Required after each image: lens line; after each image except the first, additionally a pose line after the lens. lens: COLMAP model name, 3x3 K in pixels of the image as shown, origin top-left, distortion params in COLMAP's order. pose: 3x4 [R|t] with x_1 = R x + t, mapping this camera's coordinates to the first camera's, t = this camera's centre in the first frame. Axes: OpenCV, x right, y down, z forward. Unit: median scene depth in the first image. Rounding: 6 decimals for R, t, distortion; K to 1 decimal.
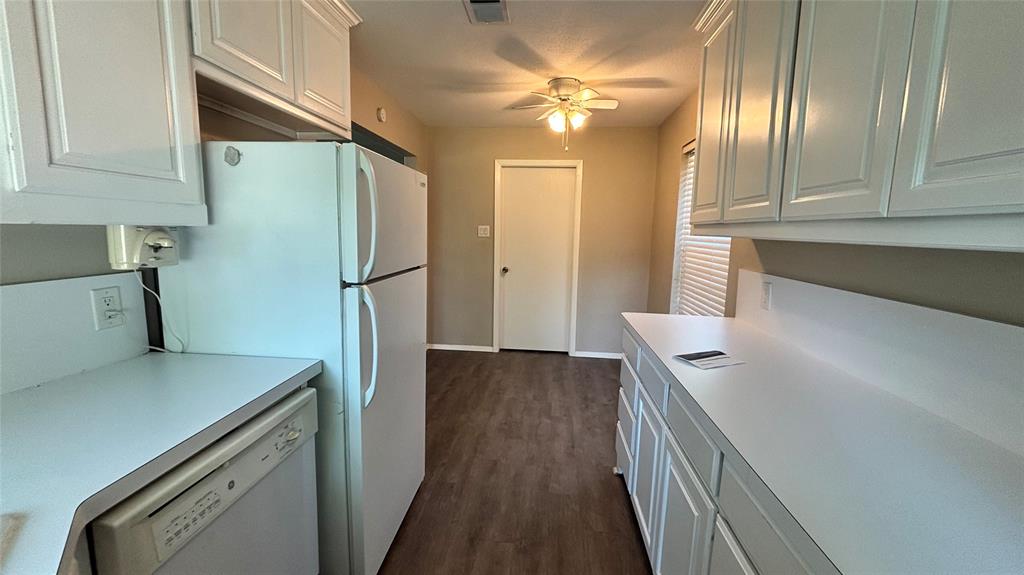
lens RADIAL K [[414.4, 0, 515.5], [0, 414.4, 287.7], [0, 0, 1]] dist [-0.001362, -0.000460]
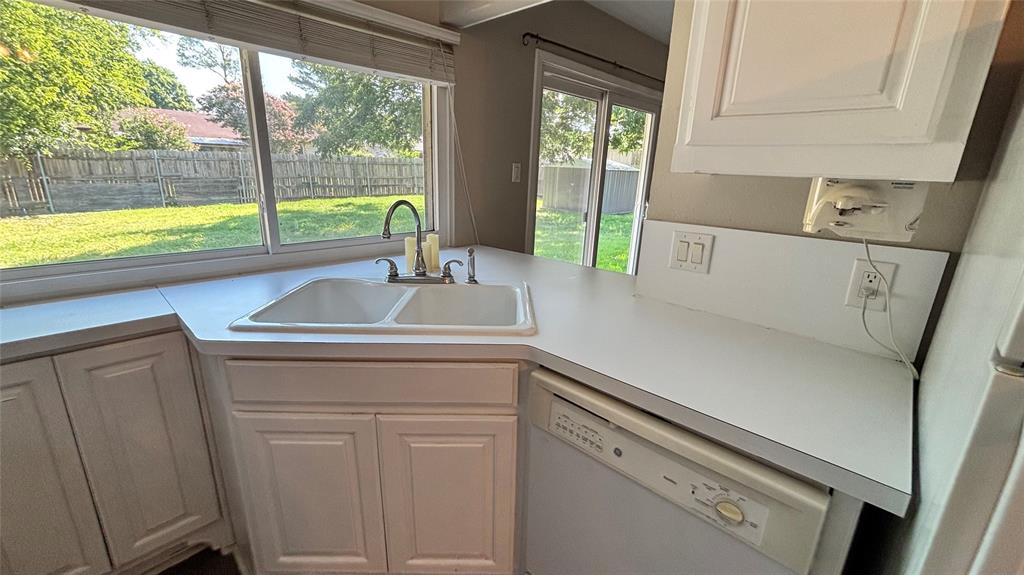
lens RADIAL K [[414.4, 0, 515.5], [0, 414.4, 287.7], [0, 0, 1]] dist [-0.001362, -0.000460]
pose [[-0.619865, 0.173197, -0.765356, 0.083448], [-0.162443, 0.925889, 0.341088, -0.113665], [0.767711, 0.335755, -0.545792, 0.915190]]
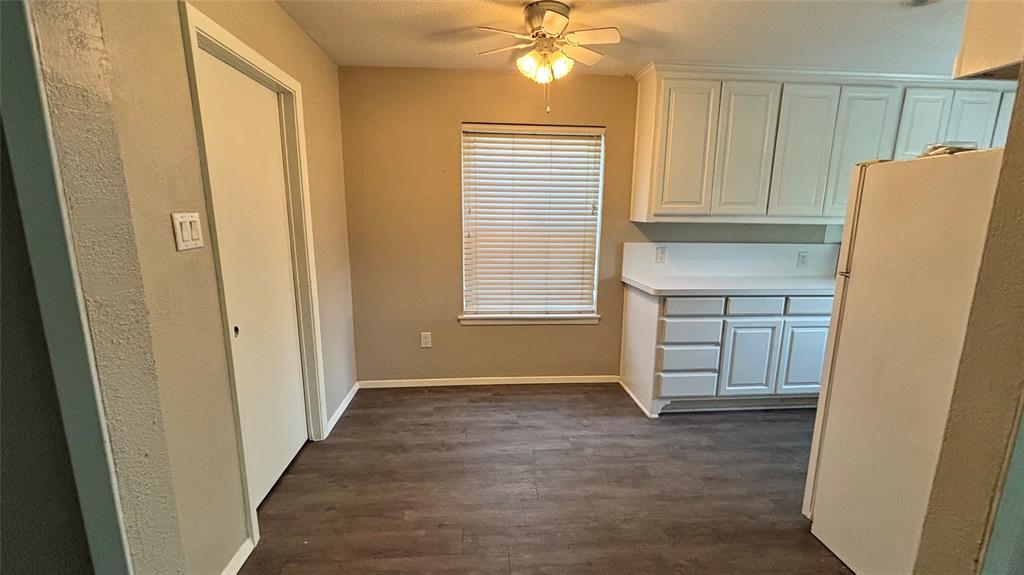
lens RADIAL K [[414.4, 0, 515.5], [0, 414.4, 287.7], [0, 0, 1]] dist [-0.001362, -0.000460]
pose [[-0.169300, -0.208483, 0.963261, -1.536856], [0.119849, 0.965762, 0.230088, -0.497483], [-0.978250, 0.154400, -0.138517, 2.937850]]
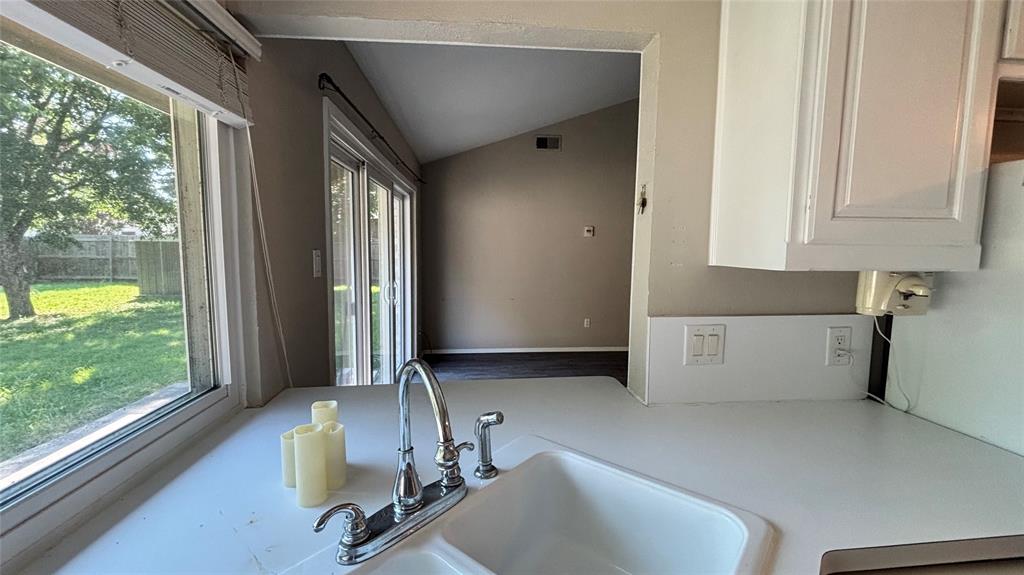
lens RADIAL K [[418.4, 0, 516.3], [0, 418.4, 286.4], [0, 0, 1]] dist [0.016222, 0.000137]
pose [[0.191250, 0.070236, -0.979025, -0.113469], [-0.143553, 0.988713, 0.042888, -0.029405], [0.970987, 0.132339, 0.199174, -0.016486]]
